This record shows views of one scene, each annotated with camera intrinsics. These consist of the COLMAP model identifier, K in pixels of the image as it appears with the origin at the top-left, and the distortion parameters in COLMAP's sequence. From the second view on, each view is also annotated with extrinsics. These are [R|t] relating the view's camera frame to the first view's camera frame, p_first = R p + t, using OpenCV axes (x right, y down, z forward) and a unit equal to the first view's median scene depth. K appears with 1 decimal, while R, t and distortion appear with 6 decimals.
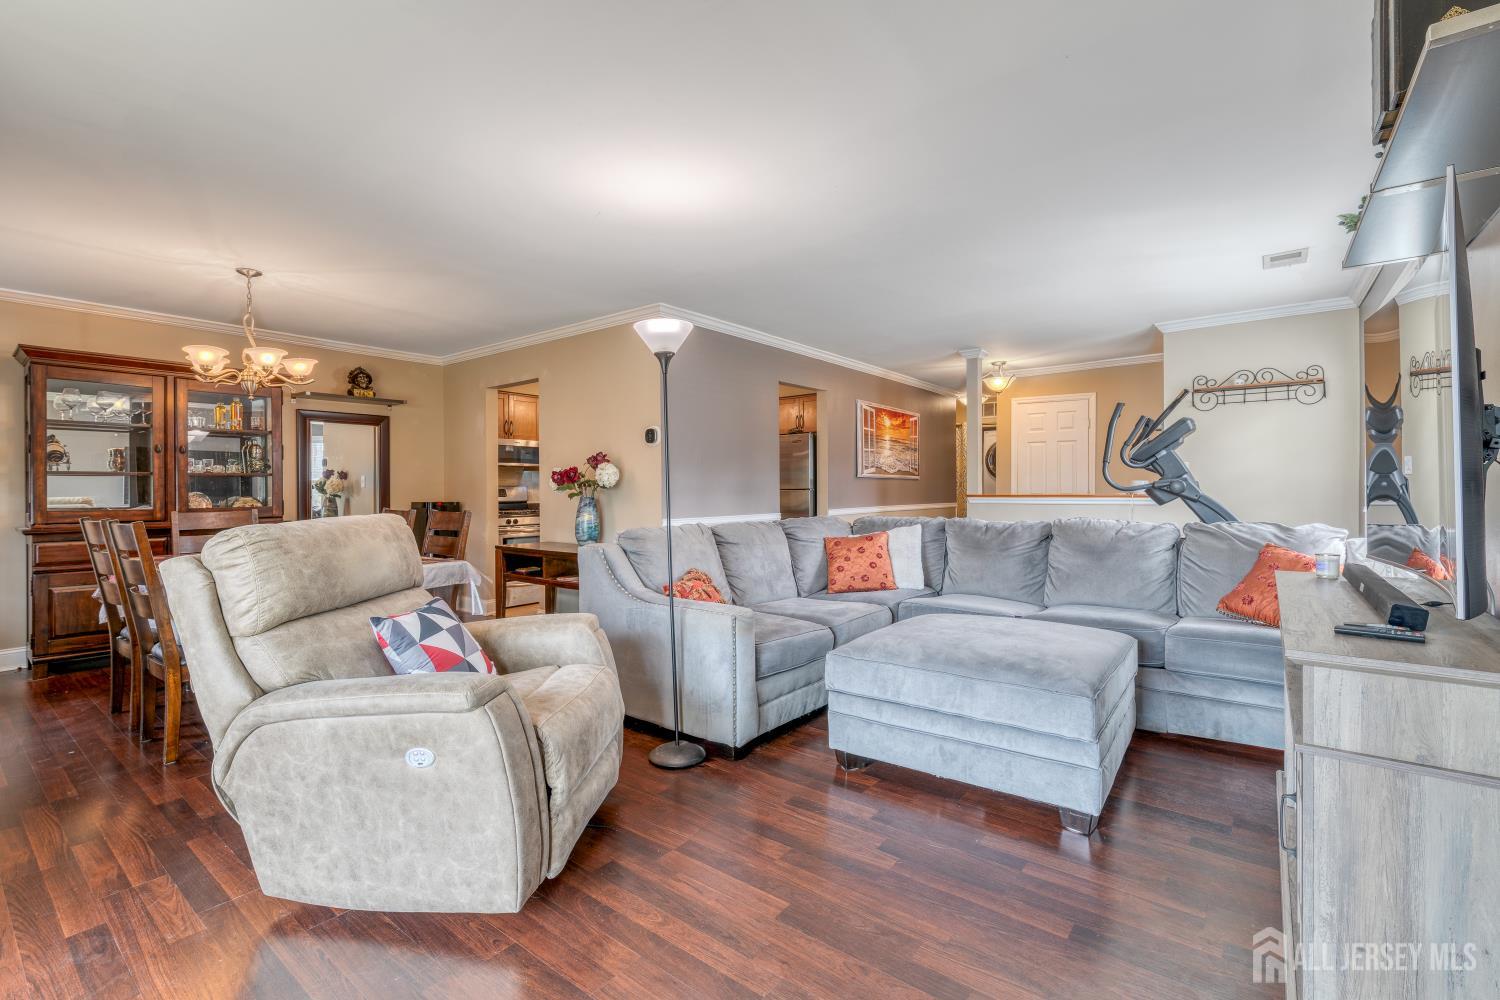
lens RADIAL K [[665.8, 0, 724.2], [0, 665.8, 489.7], [0, 0, 1]] dist [0.000544, 0.000032]
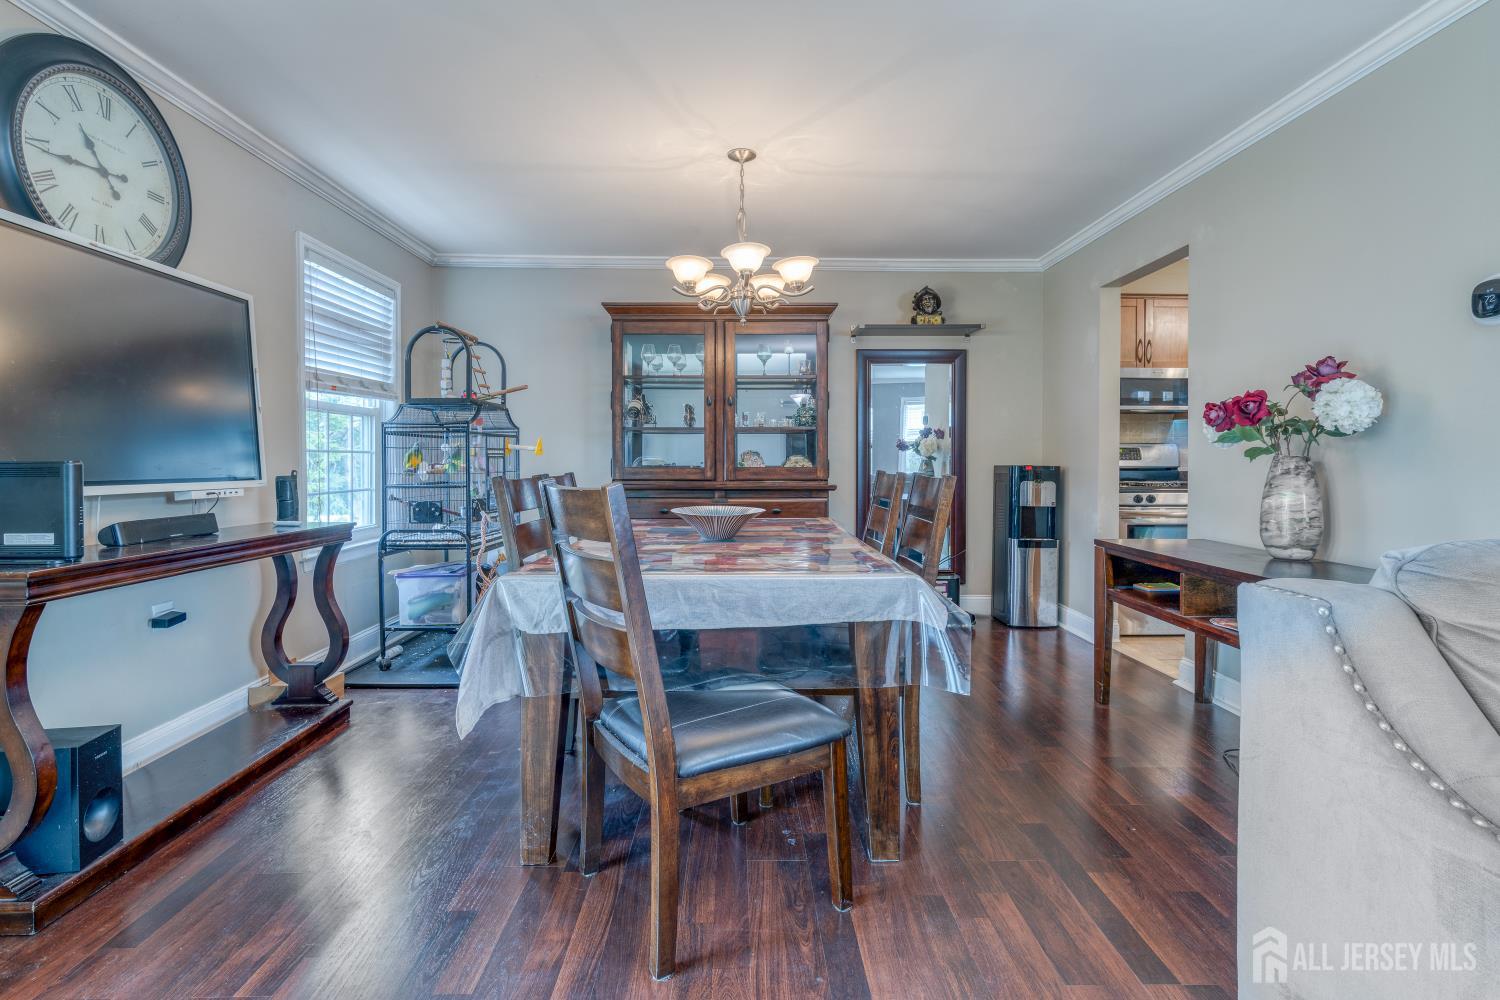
lens RADIAL K [[692.5, 0, 752.4], [0, 692.5, 468.9], [0, 0, 1]] dist [-0.001462, -0.000468]
pose [[0.640852, 0.015388, -0.767510, -0.073692], [-0.004782, 0.999860, 0.016054, 0.014261], [0.767649, -0.006618, 0.640836, 0.390687]]
